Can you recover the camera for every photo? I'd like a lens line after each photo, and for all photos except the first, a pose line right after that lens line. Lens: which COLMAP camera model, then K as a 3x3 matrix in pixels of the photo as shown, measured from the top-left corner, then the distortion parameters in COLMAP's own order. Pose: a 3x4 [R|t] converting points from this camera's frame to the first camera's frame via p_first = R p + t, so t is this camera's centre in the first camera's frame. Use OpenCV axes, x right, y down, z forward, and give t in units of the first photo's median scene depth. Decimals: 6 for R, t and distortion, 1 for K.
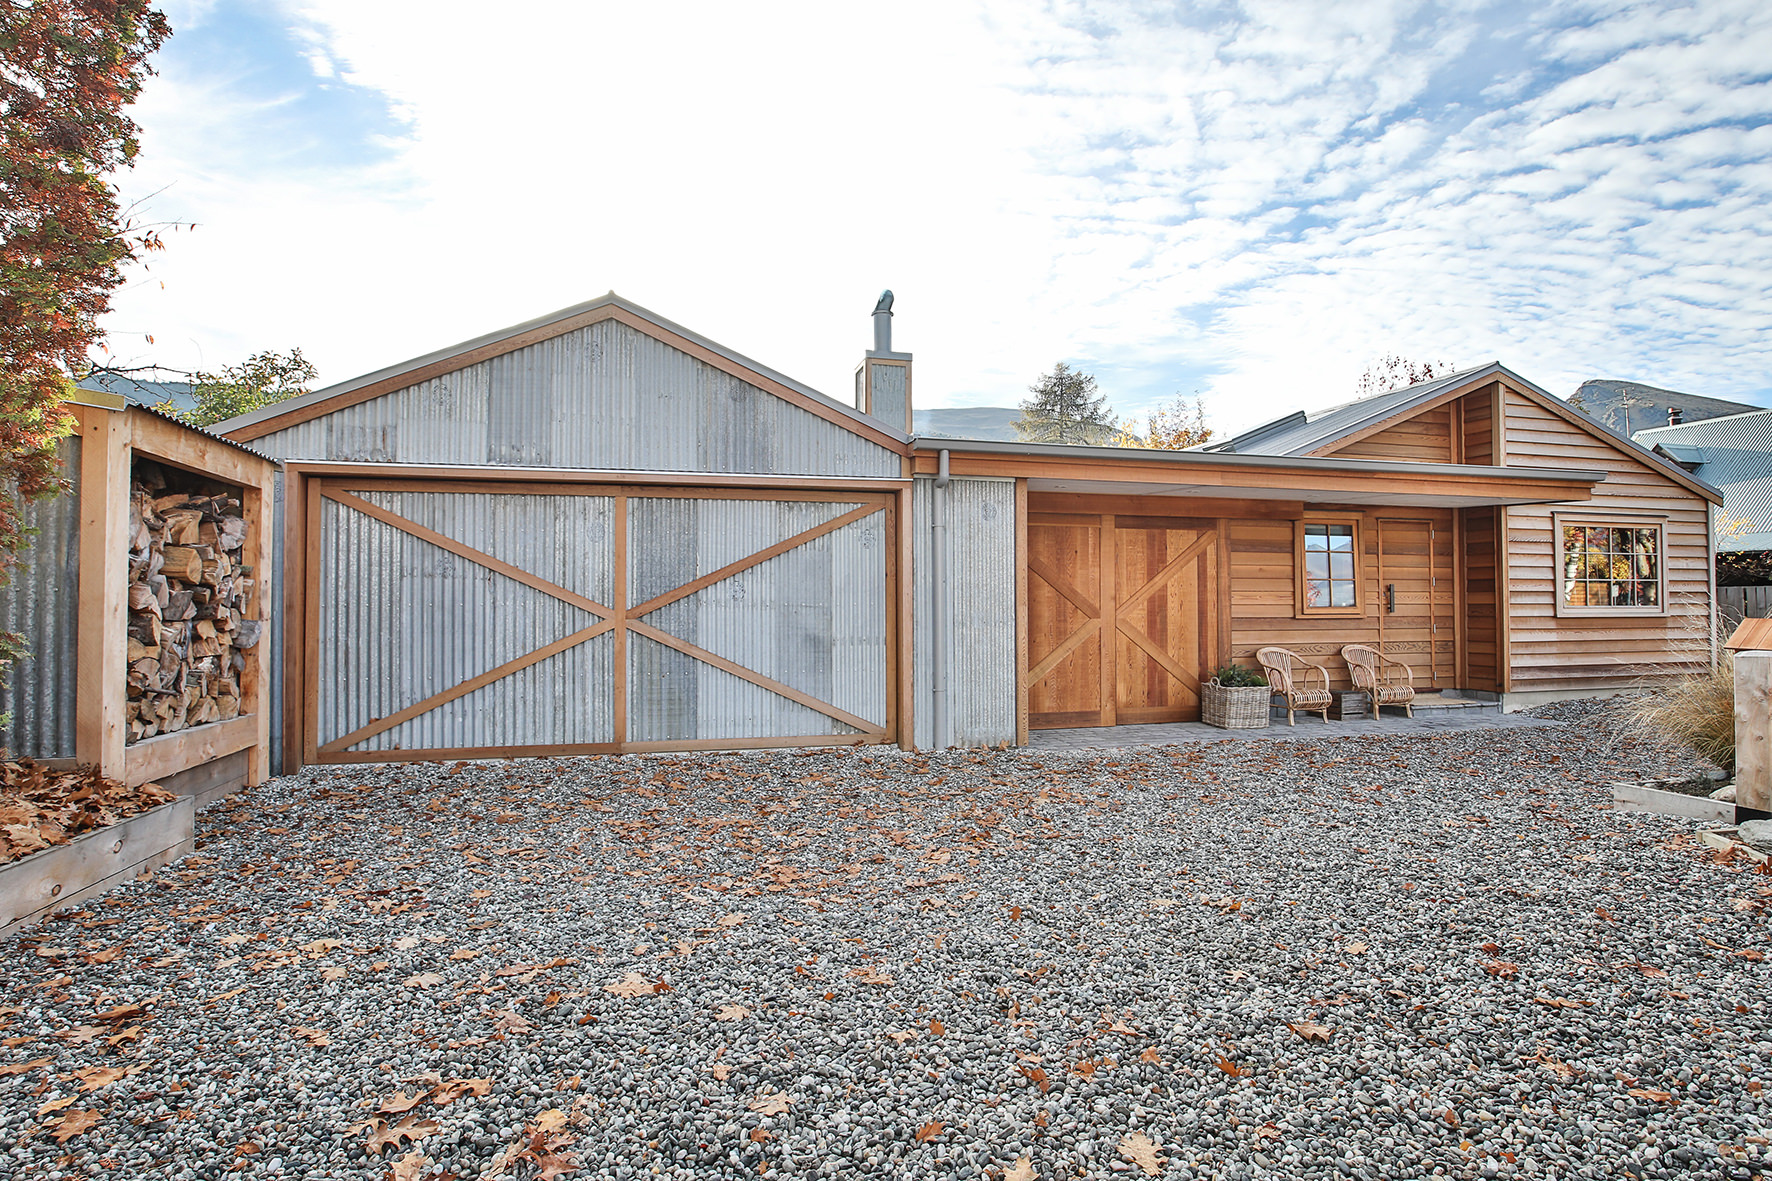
lens RADIAL K [[880.7, 0, 883.9], [0, 880.7, 579.4], [0, 0, 1]] dist [-0.042451, 0.000434]
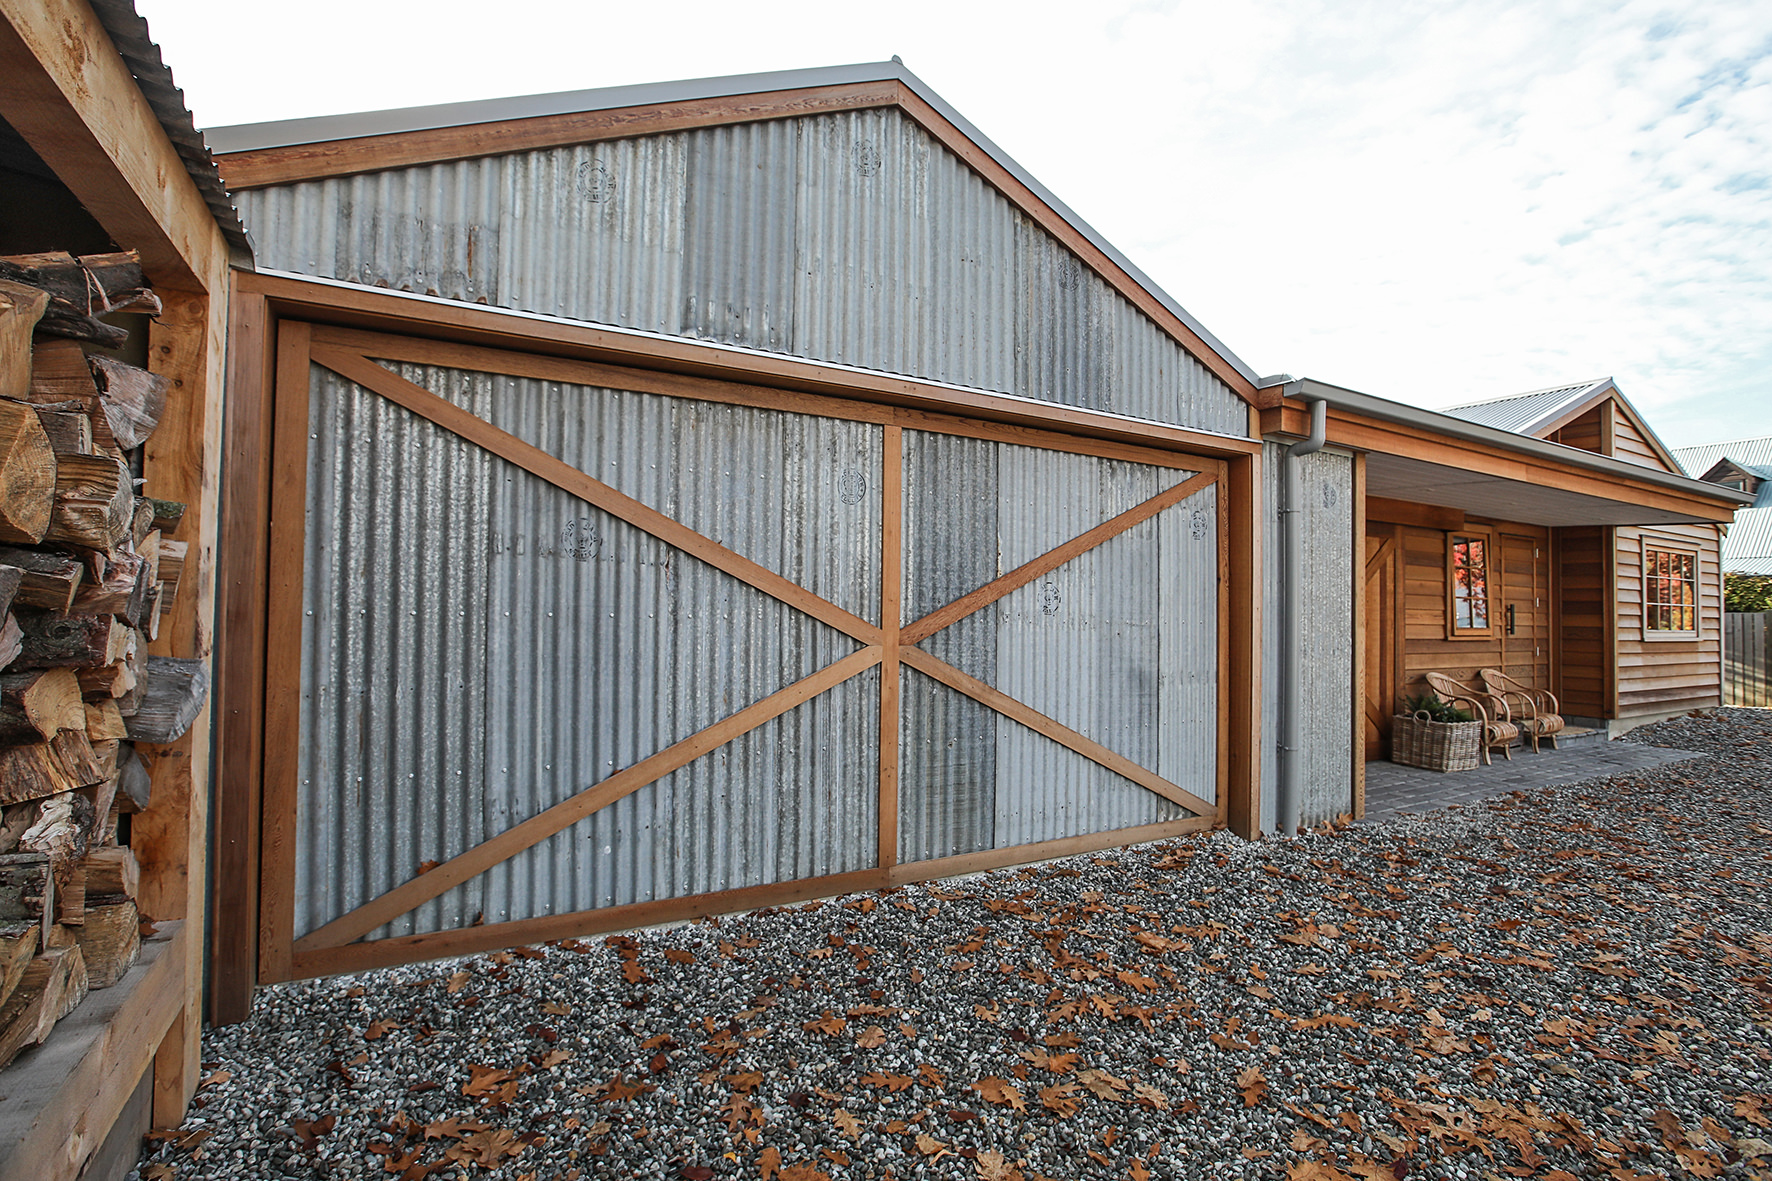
lens RADIAL K [[817.7, 0, 883.8], [0, 817.7, 585.3], [0, 0, 1]] dist [-0.058084, 0.020410]
pose [[0.969305, 0.026919, 0.244383, -0.443707], [-0.026898, 0.999632, -0.003424, 0.009470], [-0.244385, -0.003254, 0.969673, 0.512210]]
